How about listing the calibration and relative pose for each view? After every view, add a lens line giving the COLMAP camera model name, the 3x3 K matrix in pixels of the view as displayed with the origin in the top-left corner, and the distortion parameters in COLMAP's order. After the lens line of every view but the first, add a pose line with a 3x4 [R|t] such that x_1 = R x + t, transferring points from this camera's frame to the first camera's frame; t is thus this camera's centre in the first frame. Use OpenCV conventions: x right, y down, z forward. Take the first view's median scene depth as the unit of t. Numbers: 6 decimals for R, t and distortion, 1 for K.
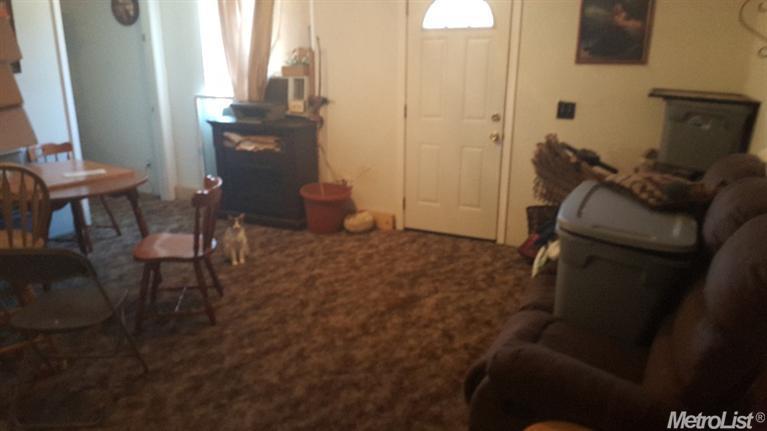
lens RADIAL K [[557.0, 0, 383.1], [0, 557.0, 220.1], [0, 0, 1]] dist [-0.000070, -0.002243]
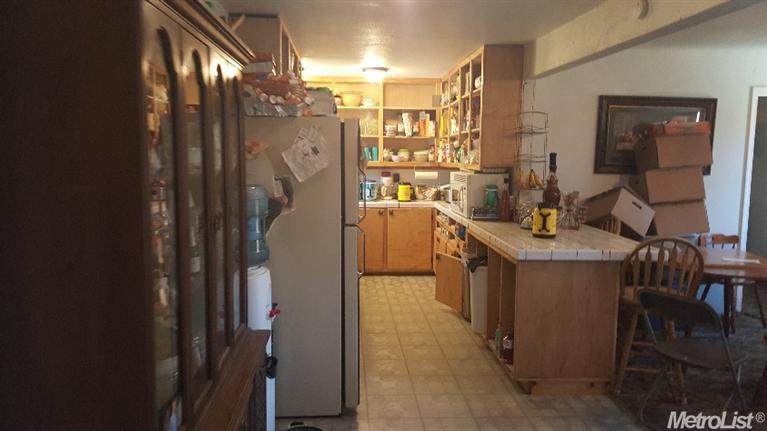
lens RADIAL K [[557.0, 0, 381.0], [0, 557.0, 217.0], [0, 0, 1]] dist [-0.000070, -0.002243]
pose [[0.448602, 0.093465, -0.888831, 0.121640], [-0.258310, 0.965632, -0.028831, 0.046758], [0.855589, 0.242527, 0.457328, -0.156587]]
